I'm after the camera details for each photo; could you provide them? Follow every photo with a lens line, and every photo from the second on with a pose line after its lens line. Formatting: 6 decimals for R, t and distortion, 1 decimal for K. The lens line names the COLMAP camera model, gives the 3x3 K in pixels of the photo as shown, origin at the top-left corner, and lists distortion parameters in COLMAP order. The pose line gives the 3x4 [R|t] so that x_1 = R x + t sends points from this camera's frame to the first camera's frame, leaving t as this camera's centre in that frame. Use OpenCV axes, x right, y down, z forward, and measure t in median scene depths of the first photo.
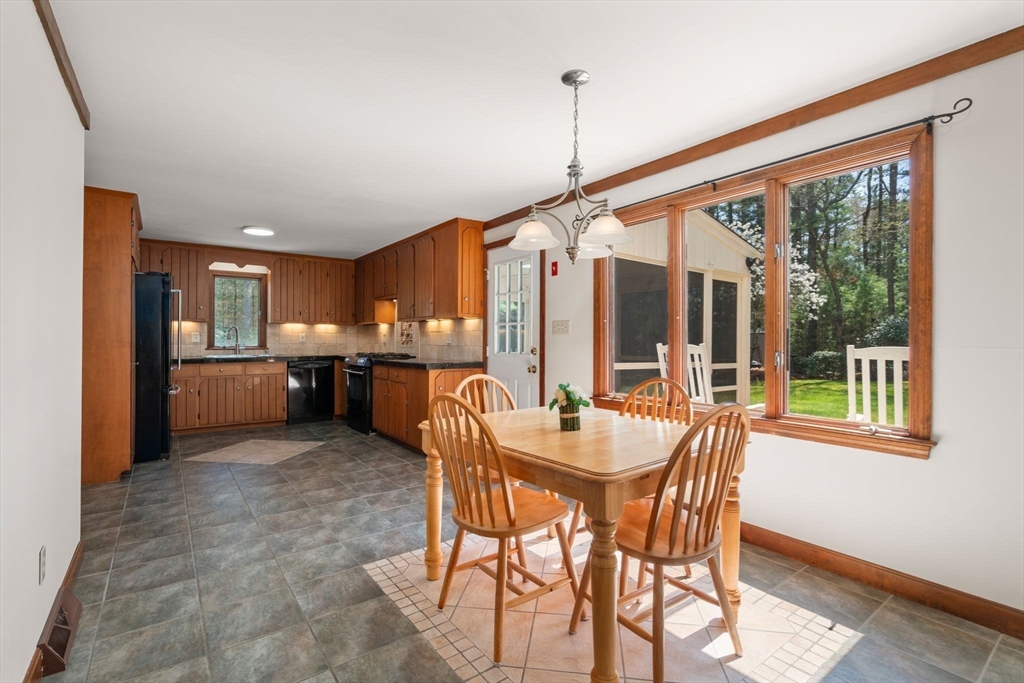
lens RADIAL K [[475.9, 0, 512.0], [0, 475.9, 341.5], [0, 0, 1]] dist [-0.001138, -0.000401]
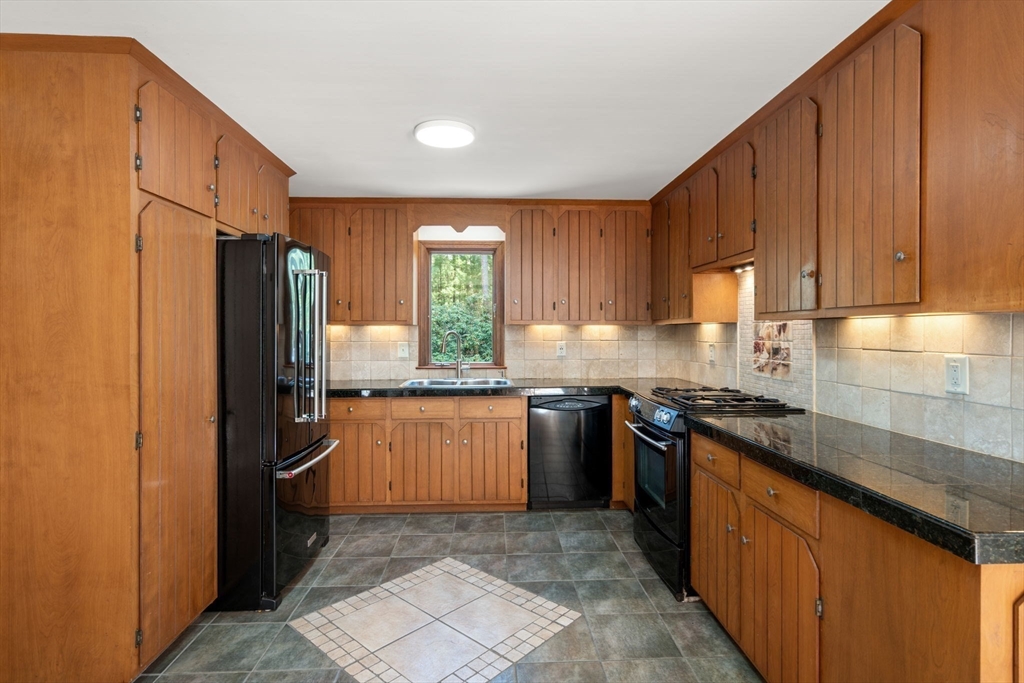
lens RADIAL K [[516.2, 0, 510.9], [0, 516.2, 333.9], [0, 0, 1]] dist [-0.000999, -0.000229]
pose [[0.827676, -0.000237, -0.561207, -0.156192], [0.001464, 0.999997, 0.001737, -0.029487], [0.561205, -0.002259, 0.827674, 0.496026]]
